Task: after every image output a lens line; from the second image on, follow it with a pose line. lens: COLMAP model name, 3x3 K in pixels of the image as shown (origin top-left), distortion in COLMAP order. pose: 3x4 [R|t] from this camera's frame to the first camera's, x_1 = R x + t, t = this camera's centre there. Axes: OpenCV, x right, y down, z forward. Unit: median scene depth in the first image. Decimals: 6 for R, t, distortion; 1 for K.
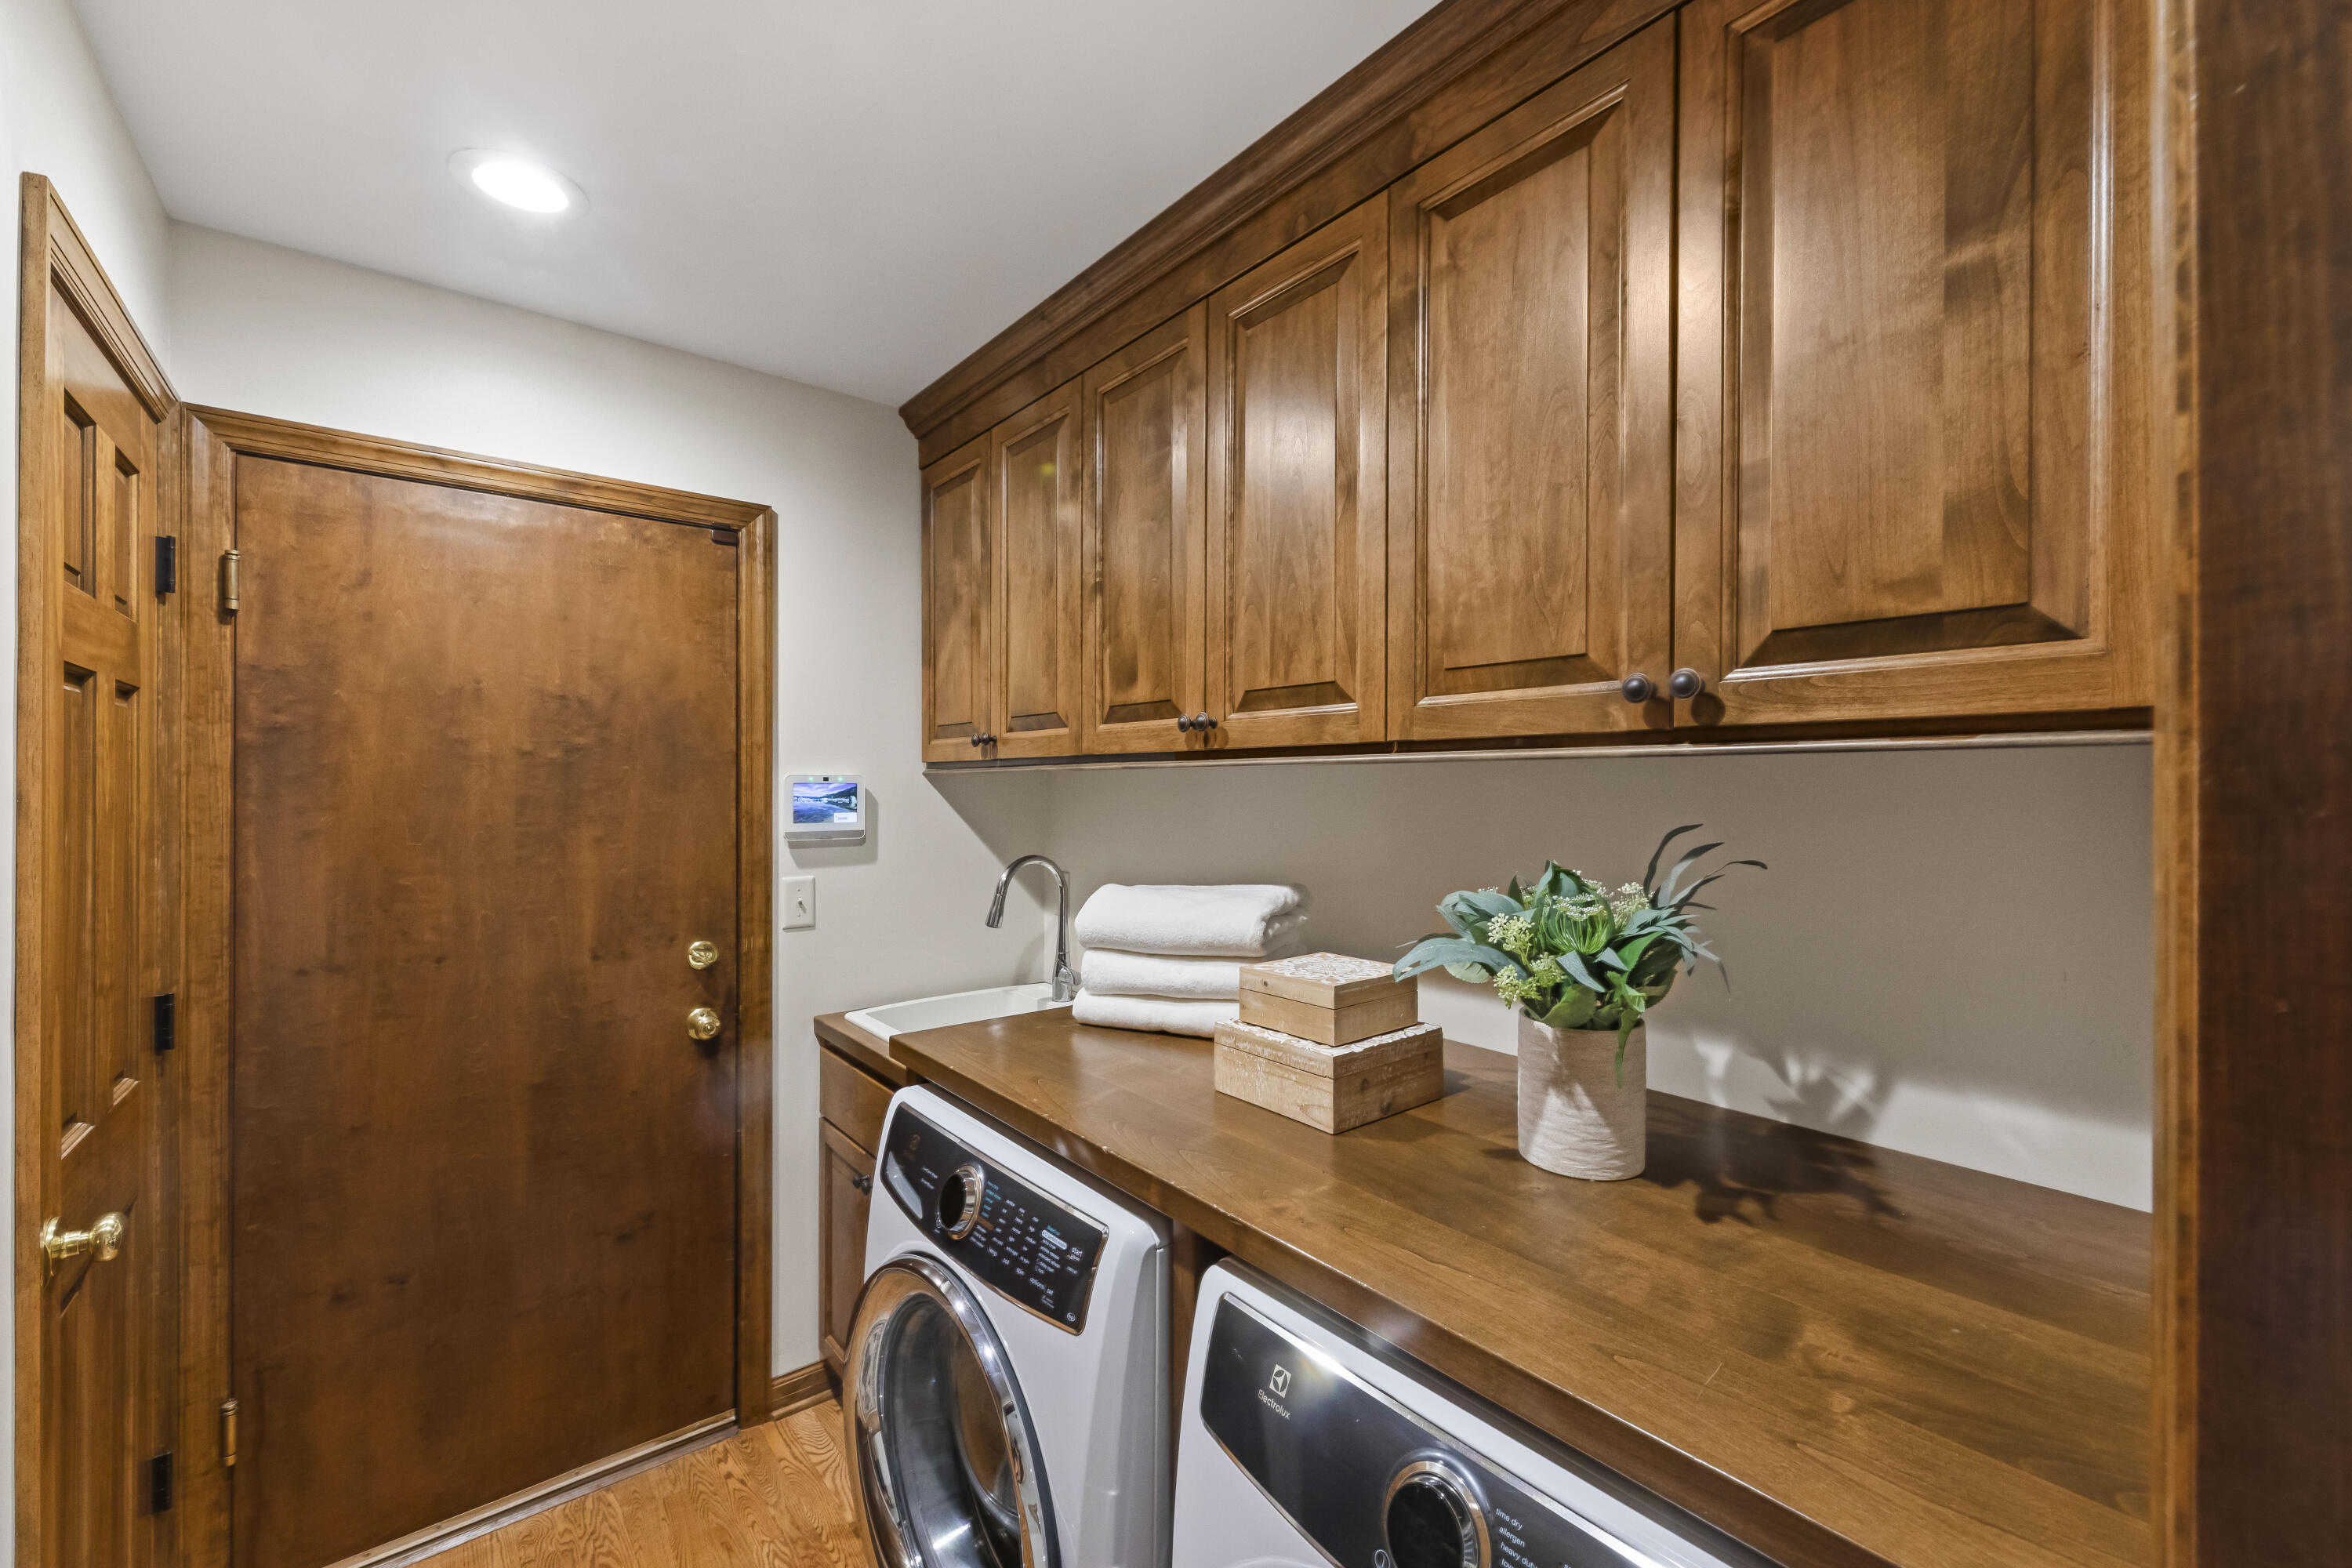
lens RADIAL K [[960.8, 0, 1180.7], [0, 960.8, 781.6], [0, 0, 1]] dist [0.004883, -0.000019]
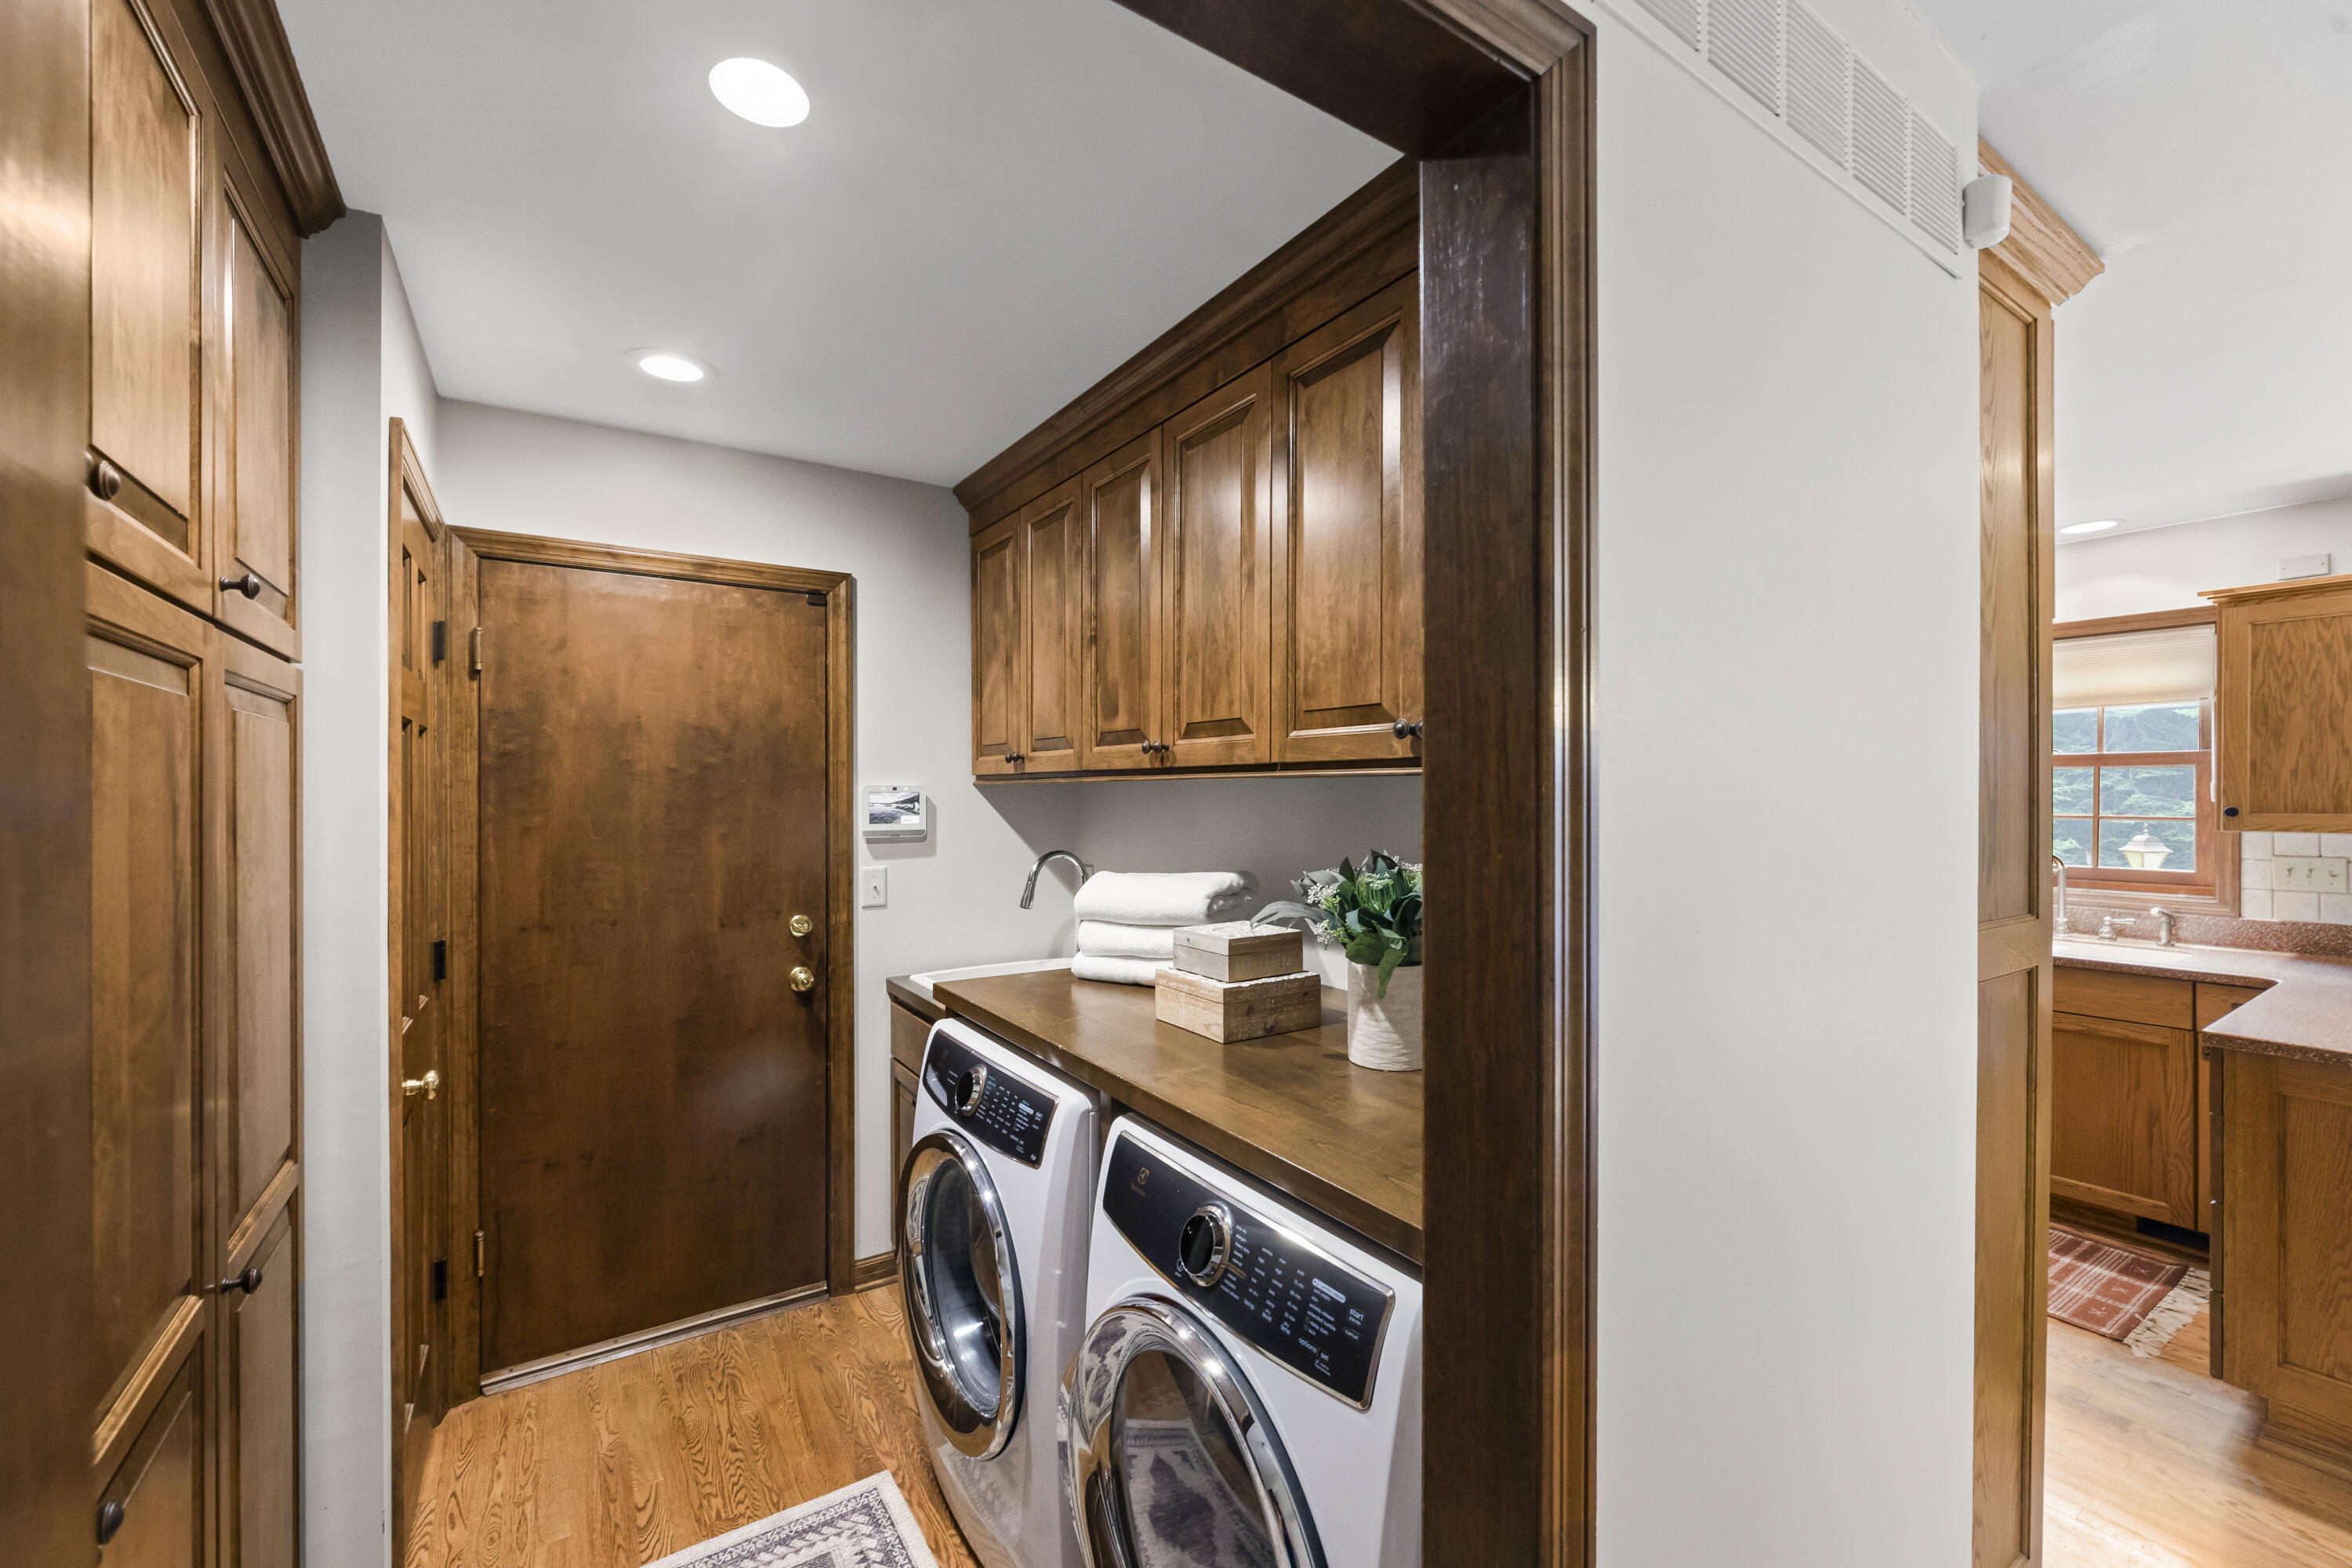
lens RADIAL K [[960.8, 0, 1174.3], [0, 960.8, 792.1], [0, 0, 1]] dist [0.004883, -0.000019]
pose [[0.994897, -0.001246, -0.100889, 0.168499], [0.001730, 0.999987, 0.004709, -0.005126], [0.100882, -0.004860, 0.994887, -0.295786]]
